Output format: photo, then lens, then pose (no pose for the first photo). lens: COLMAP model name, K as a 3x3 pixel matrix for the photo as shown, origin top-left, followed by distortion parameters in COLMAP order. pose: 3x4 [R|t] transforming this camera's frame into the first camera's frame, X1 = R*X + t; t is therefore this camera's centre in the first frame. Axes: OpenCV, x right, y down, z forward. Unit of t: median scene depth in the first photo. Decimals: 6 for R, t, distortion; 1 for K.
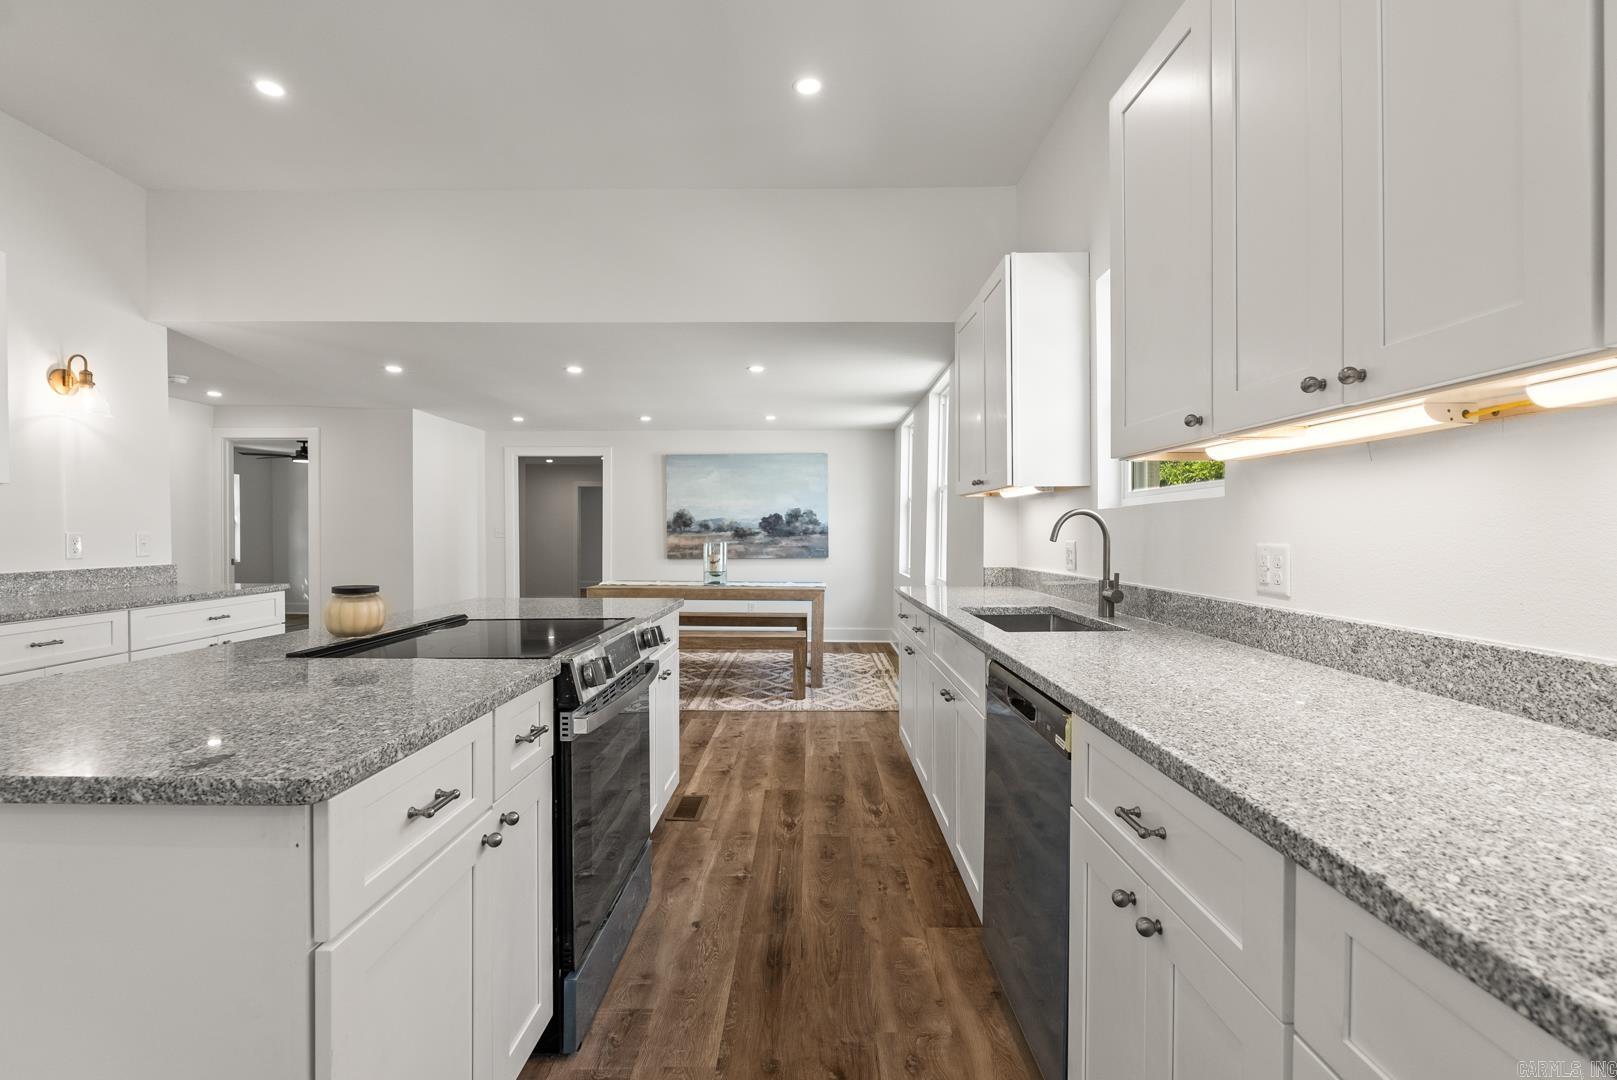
lens RADIAL K [[726.0, 0, 810.2], [0, 726.0, 540.2], [0, 0, 1]] dist [-0.013885, 0.003889]
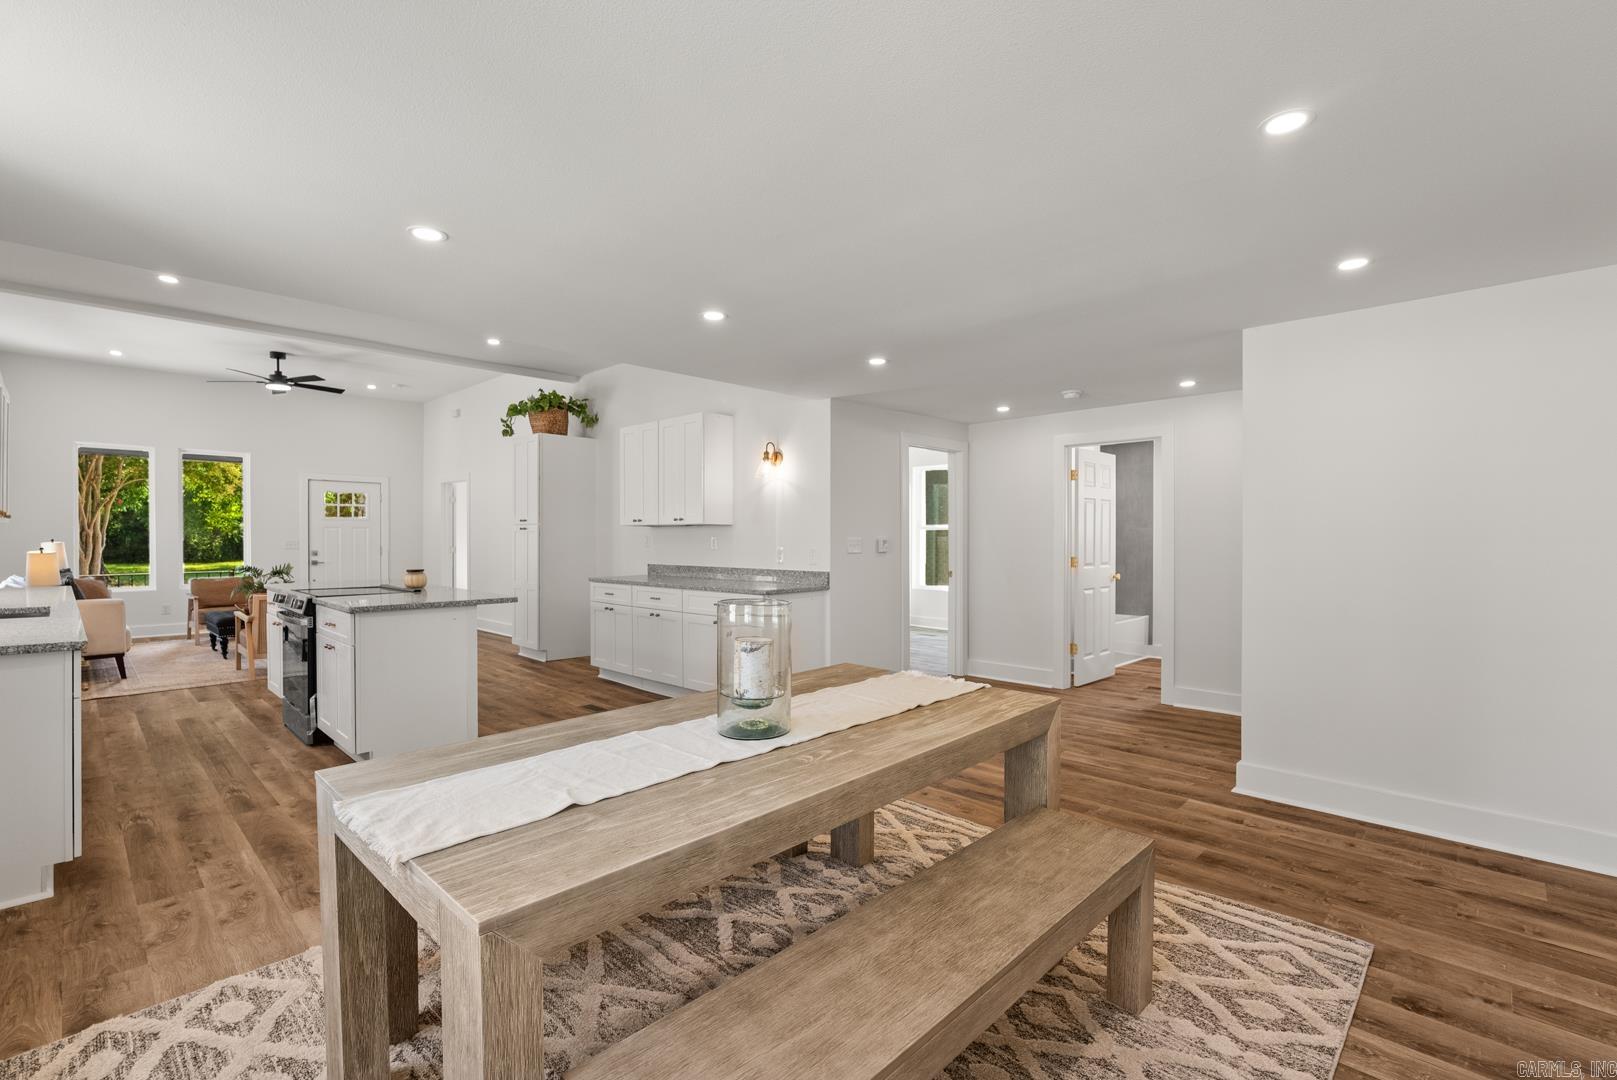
lens RADIAL K [[726.0, 0, 814.3], [0, 726.0, 542.7], [0, 0, 1]] dist [-0.013885, 0.003889]
pose [[-0.690340, 0.006745, -0.723454, 0.130332], [-0.008799, 0.999804, 0.017718, -0.045828], [0.723432, 0.018597, -0.690145, 1.926908]]
